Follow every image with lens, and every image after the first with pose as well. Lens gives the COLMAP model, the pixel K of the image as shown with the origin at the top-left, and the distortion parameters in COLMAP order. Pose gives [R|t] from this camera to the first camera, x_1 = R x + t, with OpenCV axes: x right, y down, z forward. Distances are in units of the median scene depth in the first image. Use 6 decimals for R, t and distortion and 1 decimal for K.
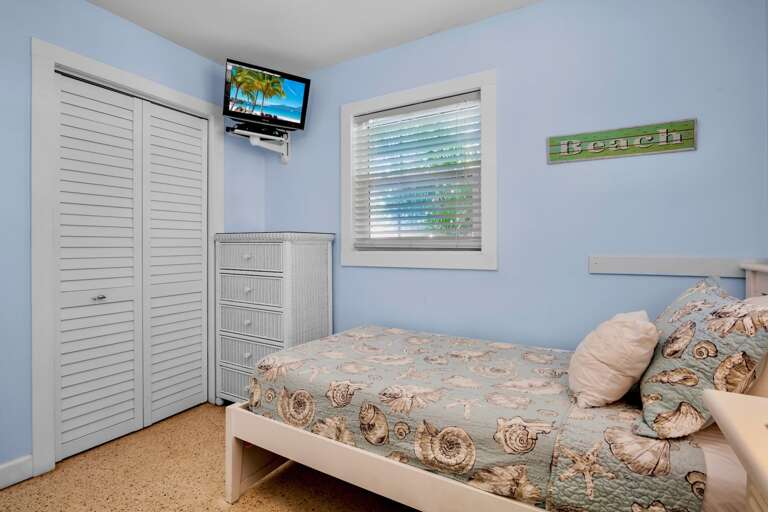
lens RADIAL K [[377.6, 0, 383.9], [0, 377.6, 249.6], [0, 0, 1]] dist [-0.021901, 0.000189]
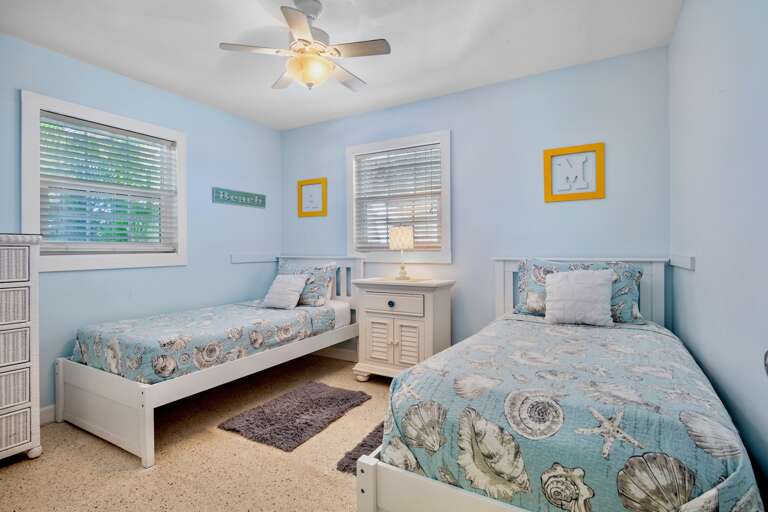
lens RADIAL K [[377.6, 0, 383.9], [0, 377.6, 249.6], [0, 0, 1]] dist [-0.021901, 0.000189]
pose [[-0.004679, -0.006852, 0.999966, -1.779514], [0.011999, 0.999904, 0.006908, -0.013103], [-0.999917, 0.012031, -0.004596, 0.287002]]
